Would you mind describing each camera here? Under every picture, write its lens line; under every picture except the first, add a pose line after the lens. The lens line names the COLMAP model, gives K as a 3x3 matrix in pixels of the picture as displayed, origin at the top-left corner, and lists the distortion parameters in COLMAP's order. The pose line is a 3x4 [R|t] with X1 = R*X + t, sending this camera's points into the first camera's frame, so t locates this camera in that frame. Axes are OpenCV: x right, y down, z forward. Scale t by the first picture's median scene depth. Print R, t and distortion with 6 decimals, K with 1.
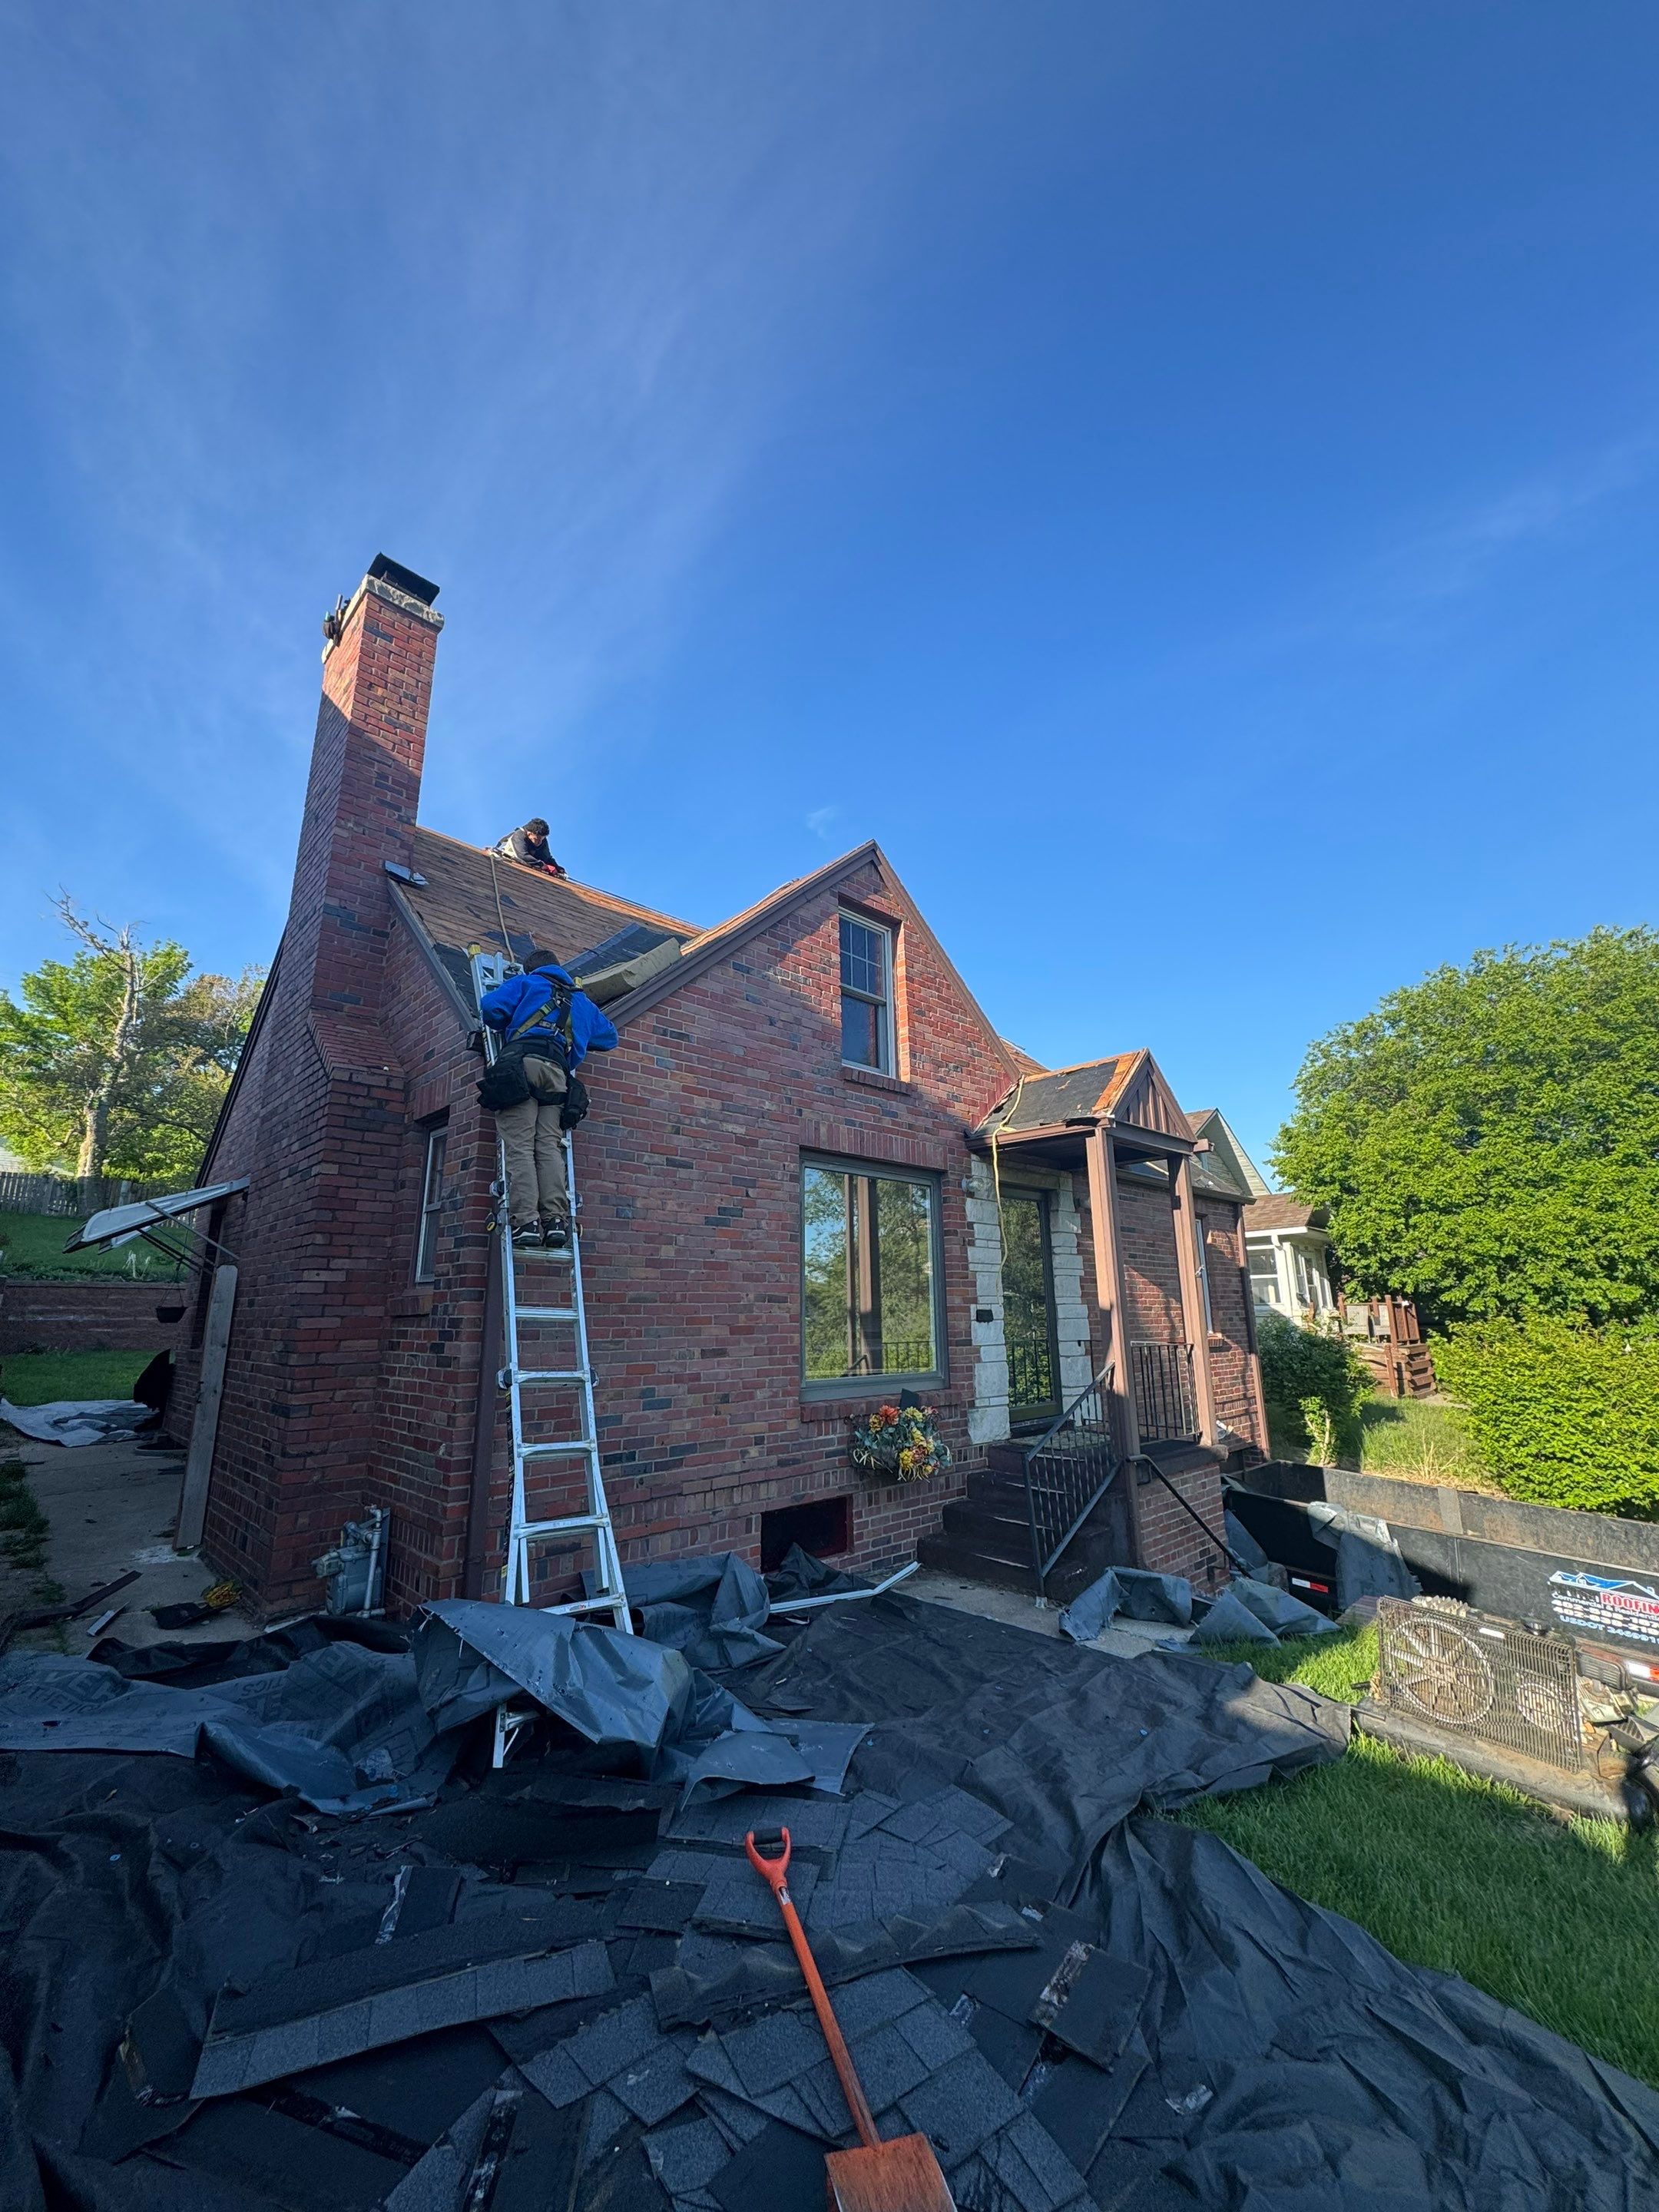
lens RADIAL K [[894.6, 0, 823.6], [0, 894.6, 1100.5], [0, 0, 1]] dist [-0.001356, 0.001807]
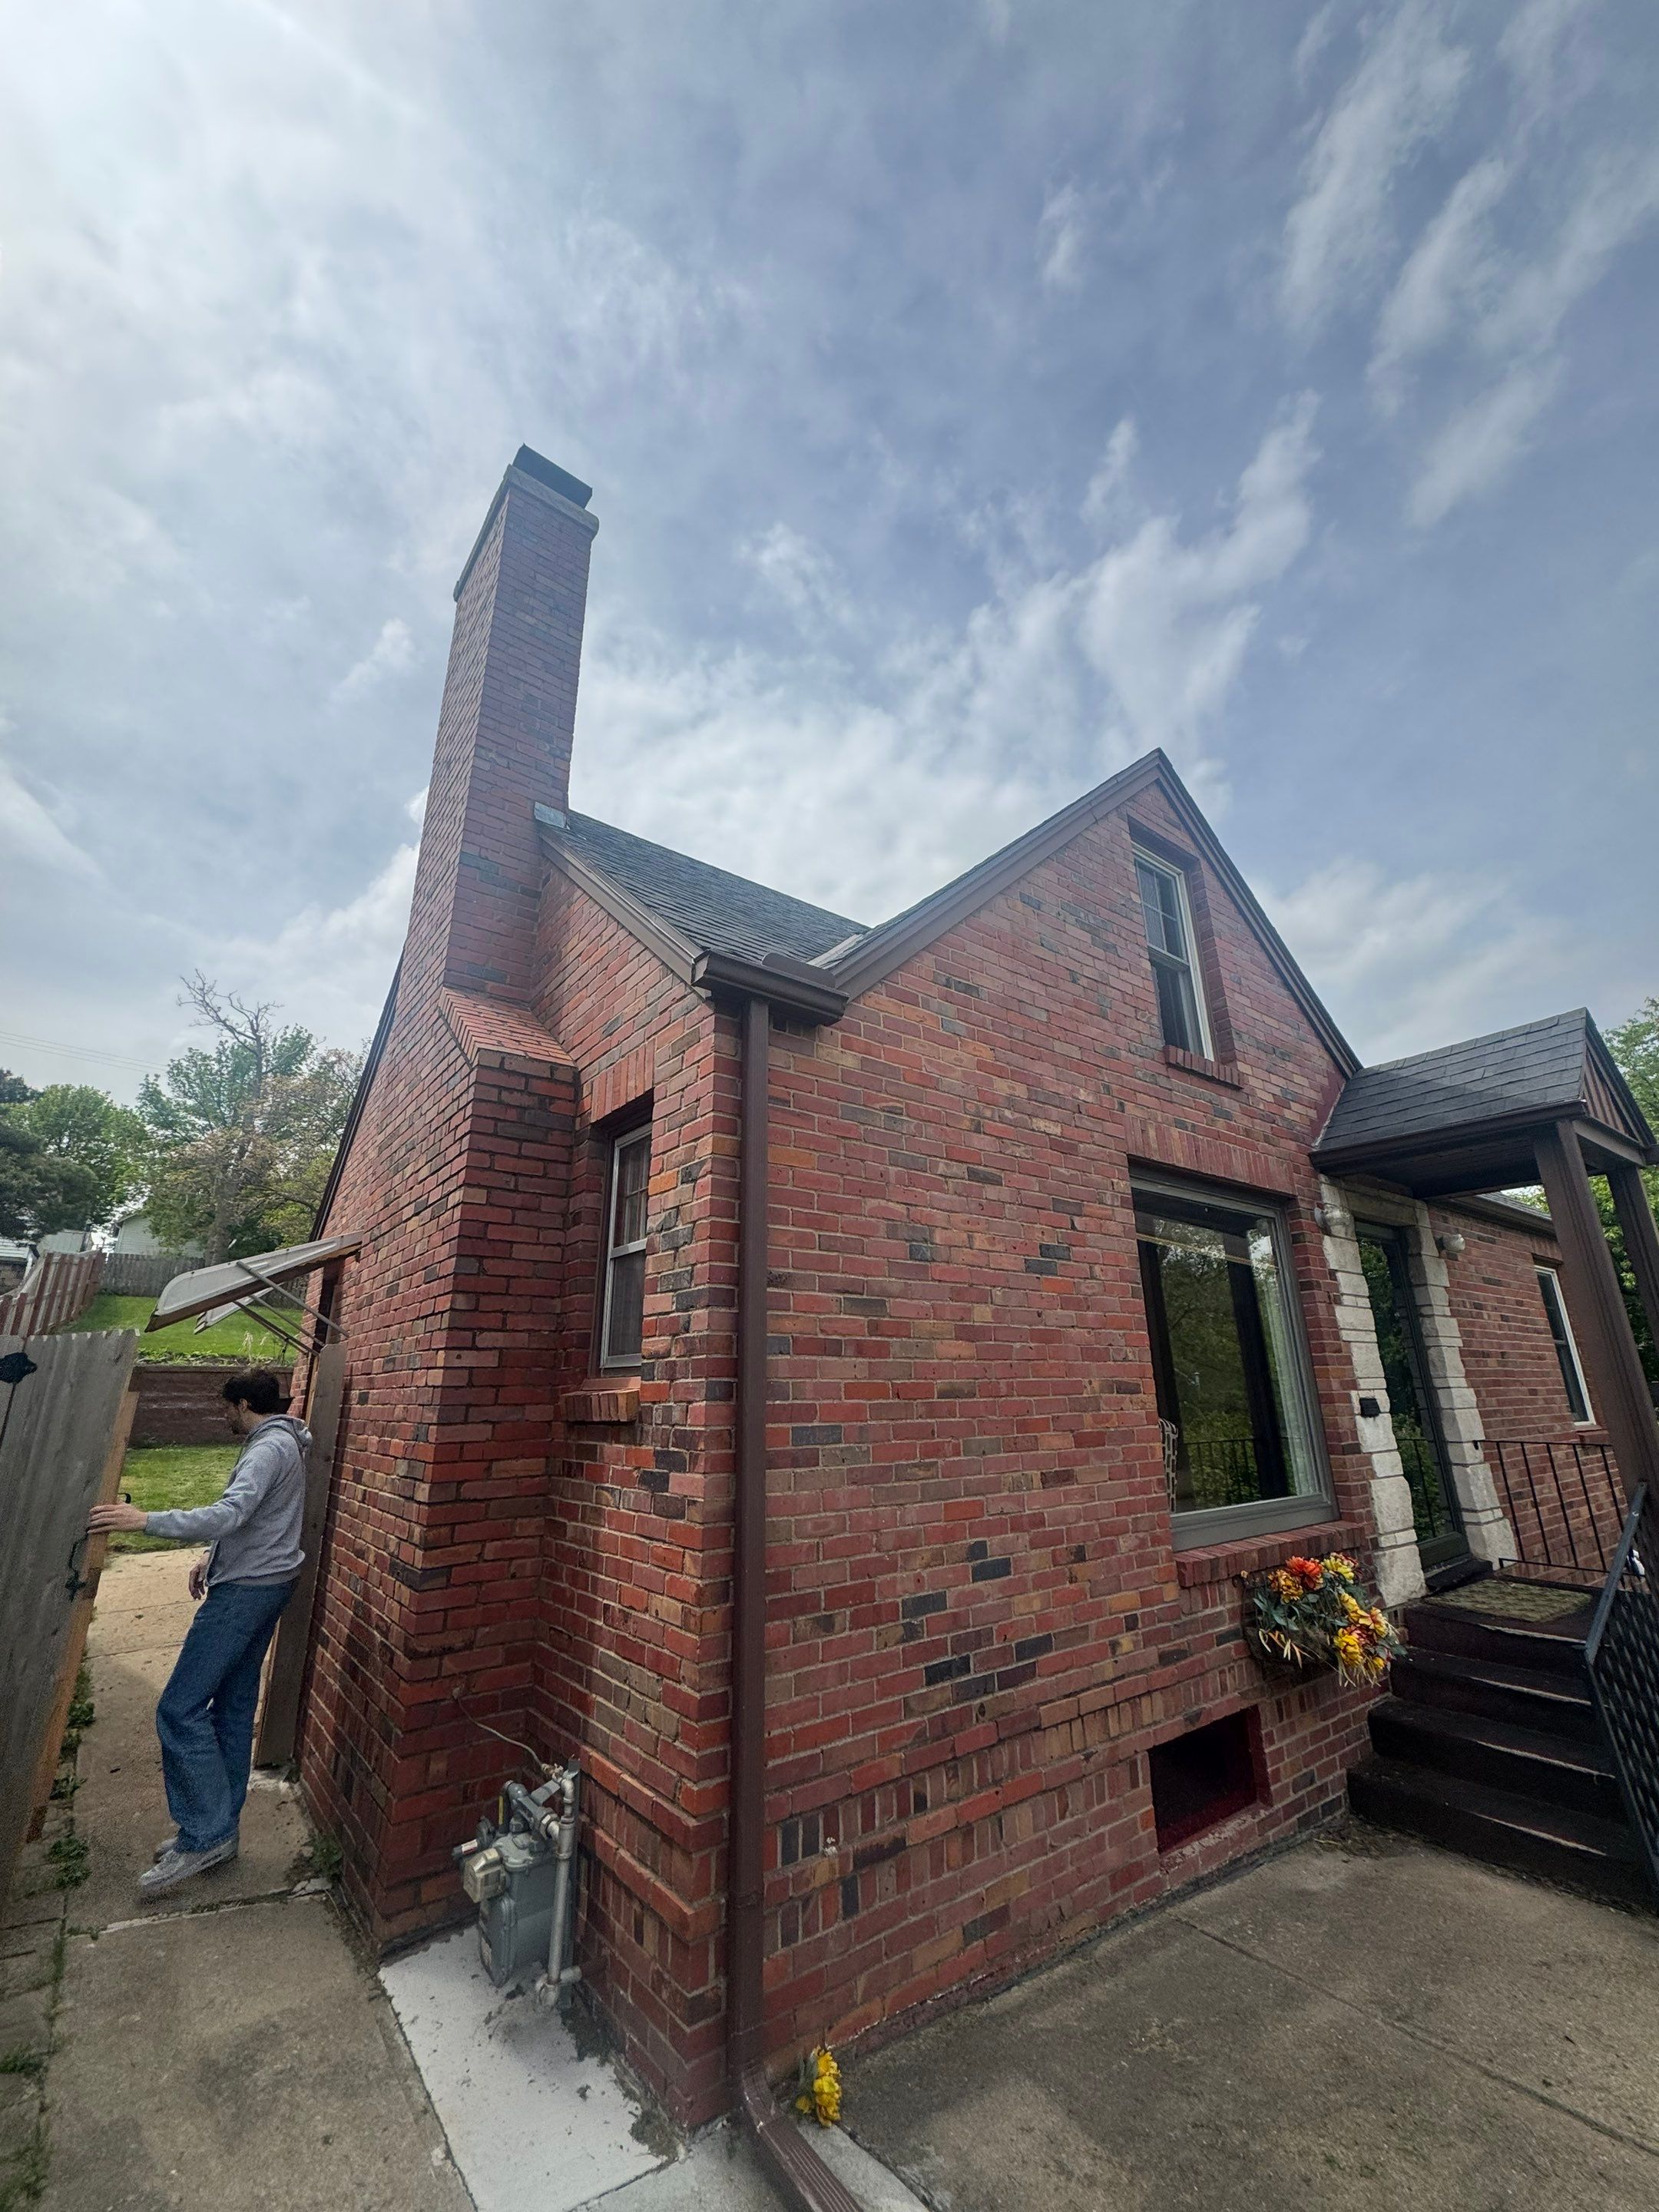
lens RADIAL K [[894.6, 0, 817.2], [0, 894.6, 1103.2], [0, 0, 1]] dist [-0.001356, 0.001807]
pose [[0.993141, -0.040768, -0.109588, -0.194232], [0.032300, 0.996433, -0.077963, 0.059653], [0.112376, 0.073889, 0.990915, 0.316855]]
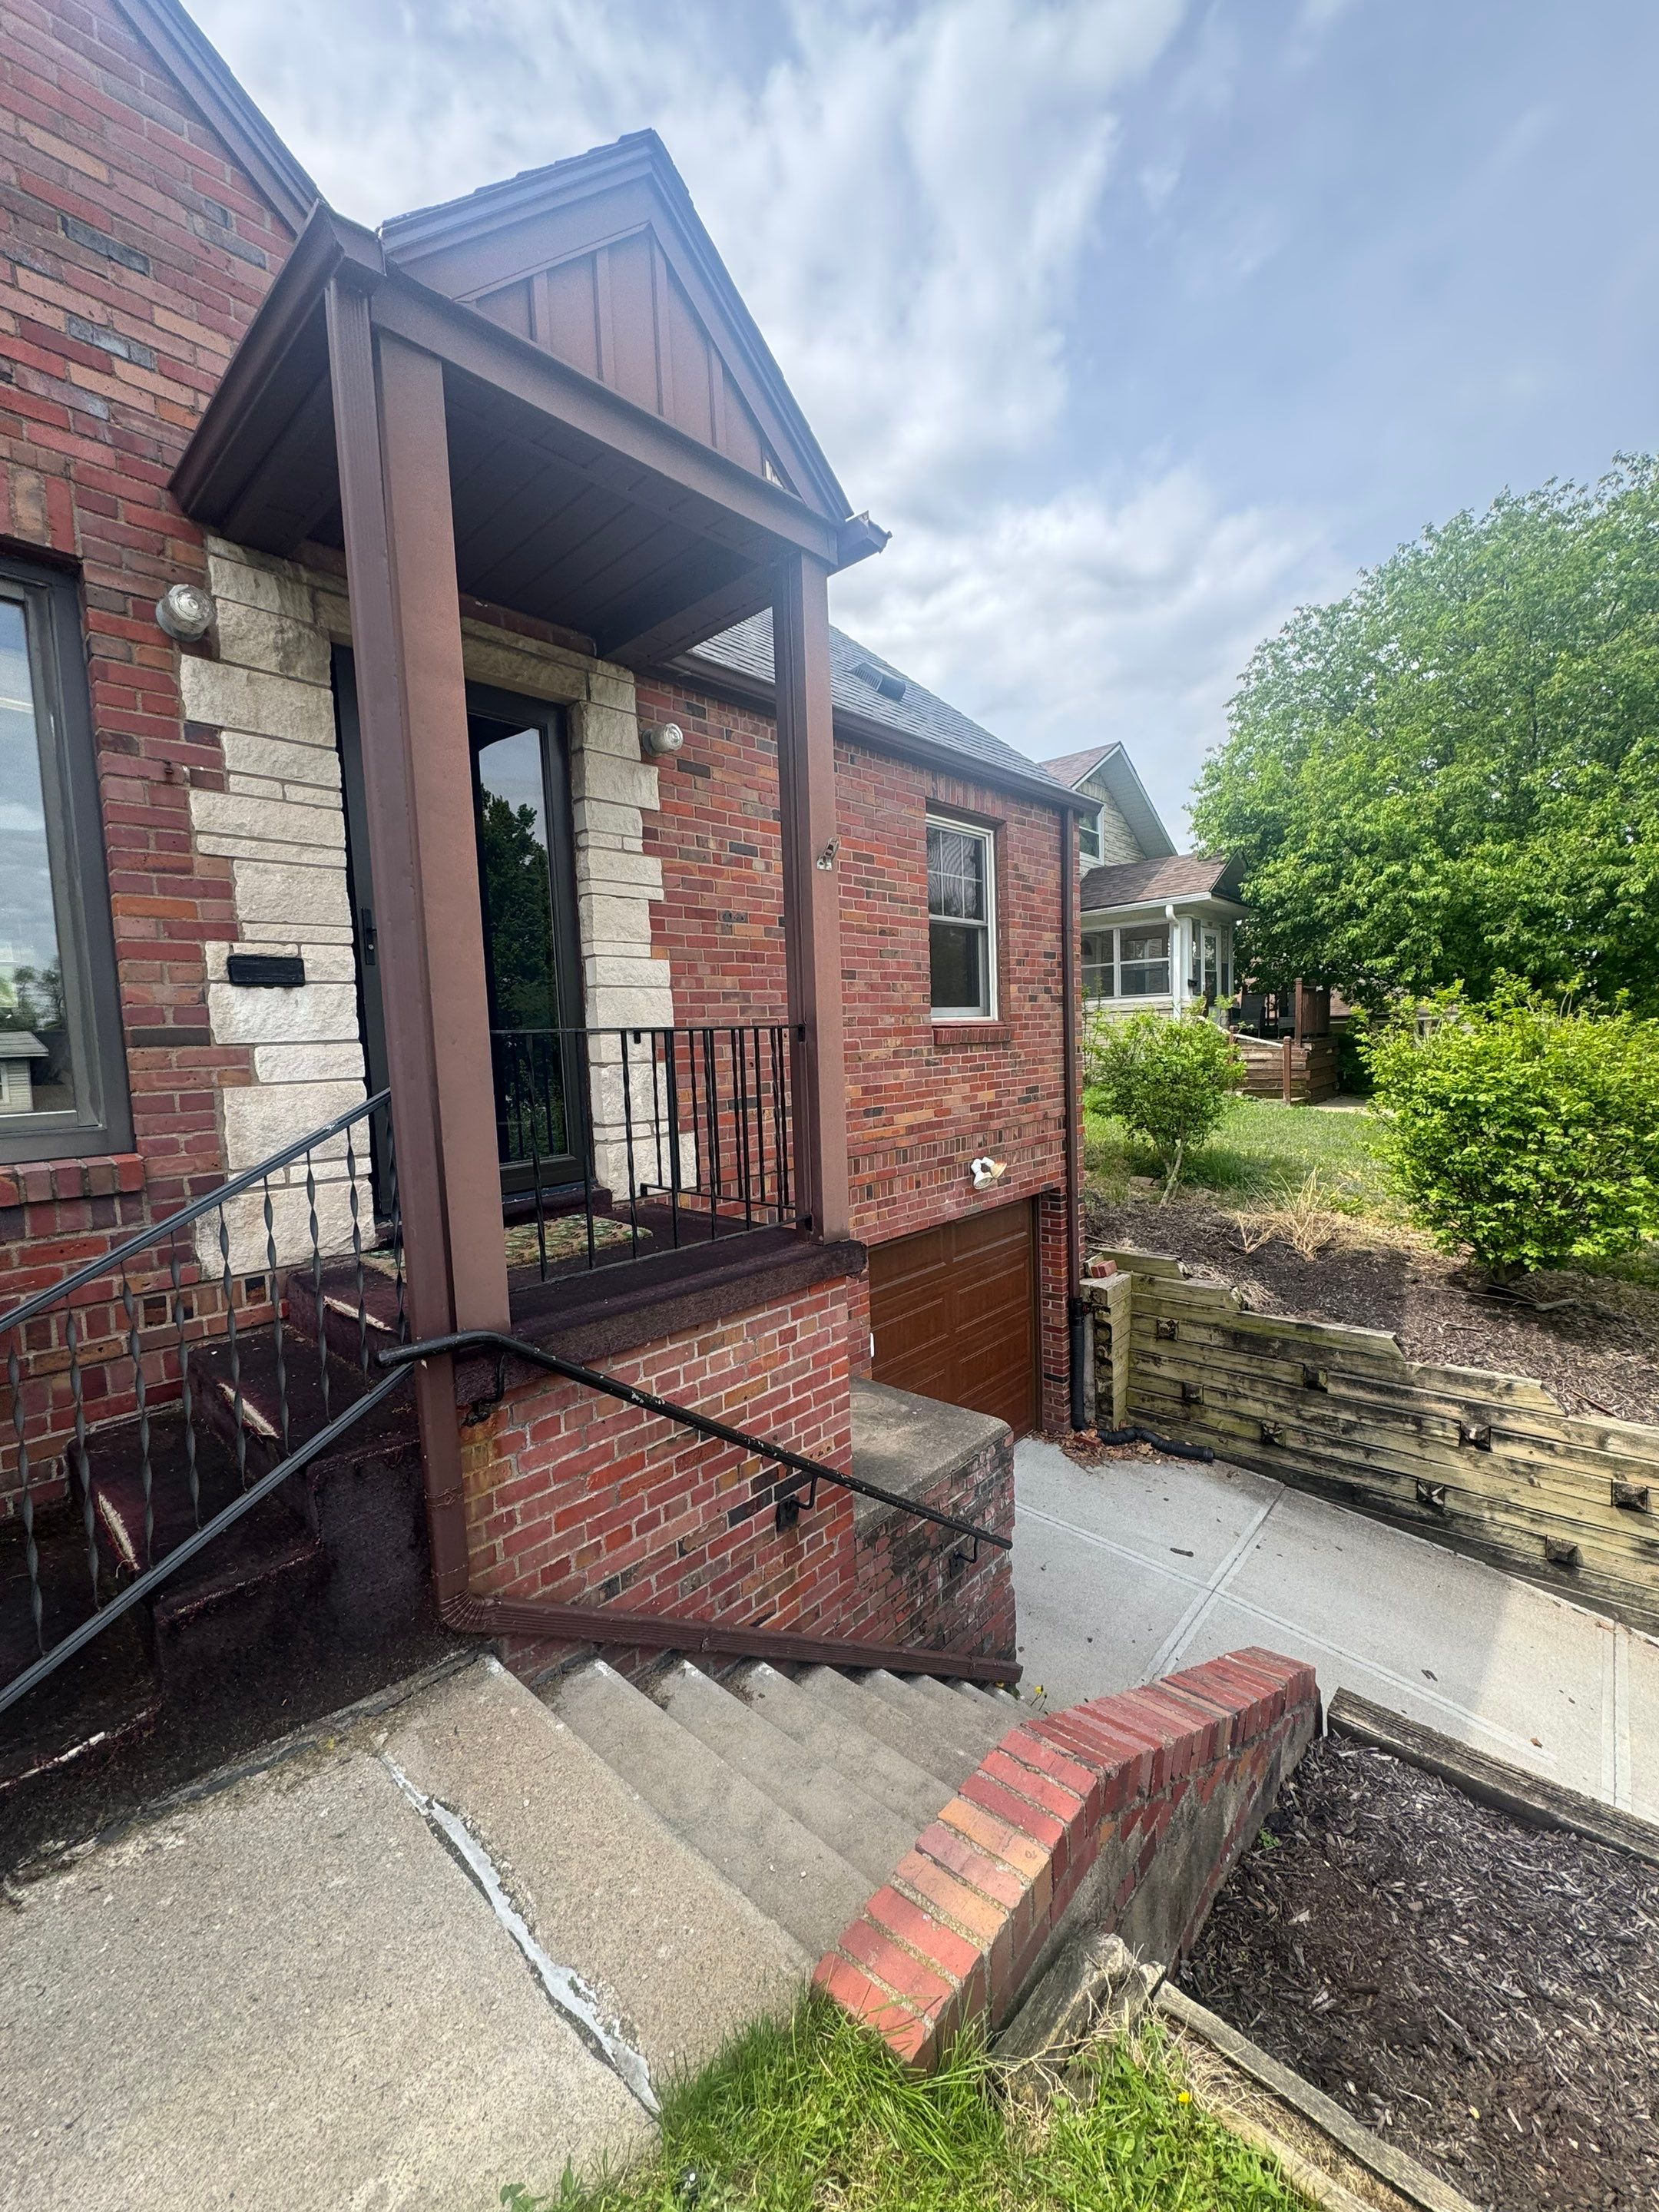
lens RADIAL K [[894.6, 0, 821.7], [0, 894.6, 1102.8], [0, 0, 1]] dist [-0.001356, 0.001807]
pose [[0.997870, -0.035530, 0.054706, 0.499472], [0.016919, 0.950916, 0.308987, 0.220742], [-0.062999, -0.307403, 0.949492, 0.732241]]
